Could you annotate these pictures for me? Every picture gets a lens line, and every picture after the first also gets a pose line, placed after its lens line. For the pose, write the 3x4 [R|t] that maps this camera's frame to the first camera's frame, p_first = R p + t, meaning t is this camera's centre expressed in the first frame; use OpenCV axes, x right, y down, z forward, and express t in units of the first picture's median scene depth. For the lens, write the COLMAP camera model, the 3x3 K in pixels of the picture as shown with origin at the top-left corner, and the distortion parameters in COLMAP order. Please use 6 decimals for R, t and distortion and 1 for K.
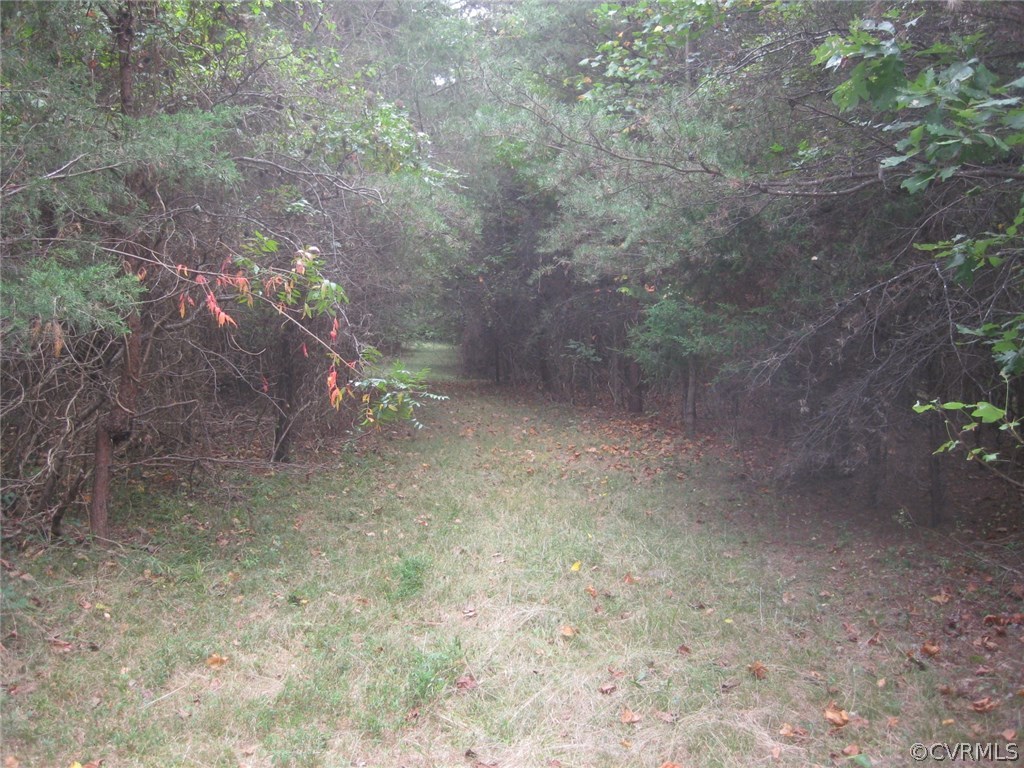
lens RADIAL K [[1130.5, 0, 512.5], [0, 1130.5, 384.3], [0, 0, 1]] dist [-0.152960, 0.000000]
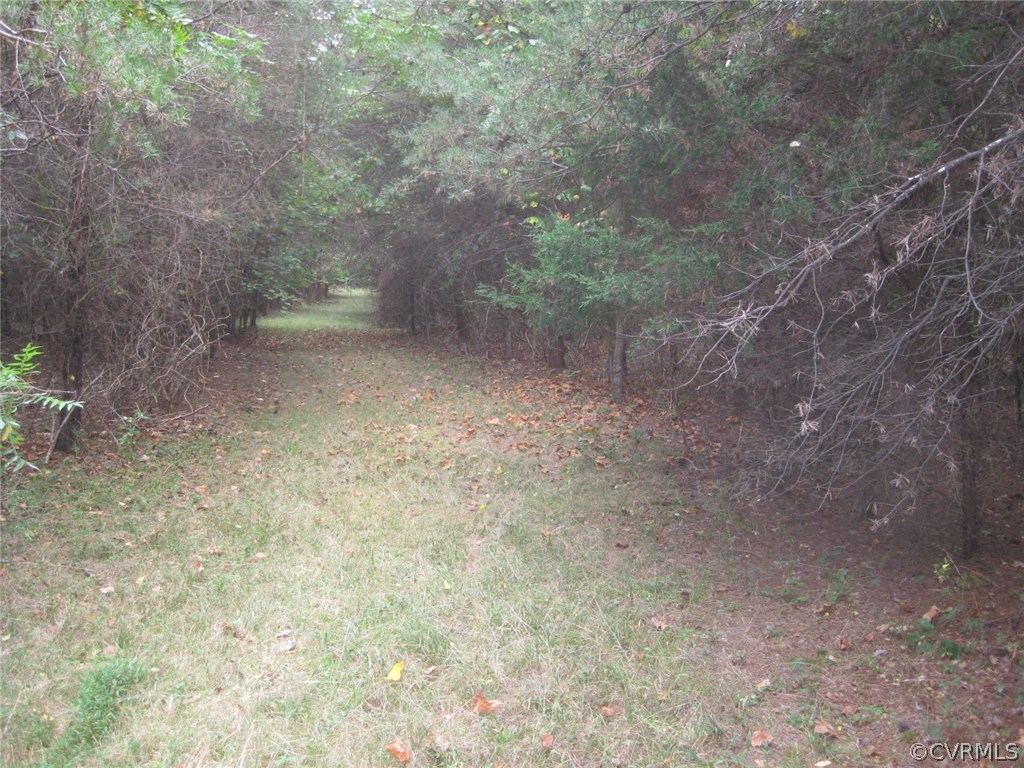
lens RADIAL K [[1130.5, 0, 511.2], [0, 1130.5, 383.7], [0, 0, 1]] dist [-0.152960, 0.000000]
pose [[0.998621, -0.016617, 0.049808, 0.056036], [0.014173, 0.998697, 0.049028, -0.009518], [-0.050557, -0.048255, 0.997555, 0.265873]]
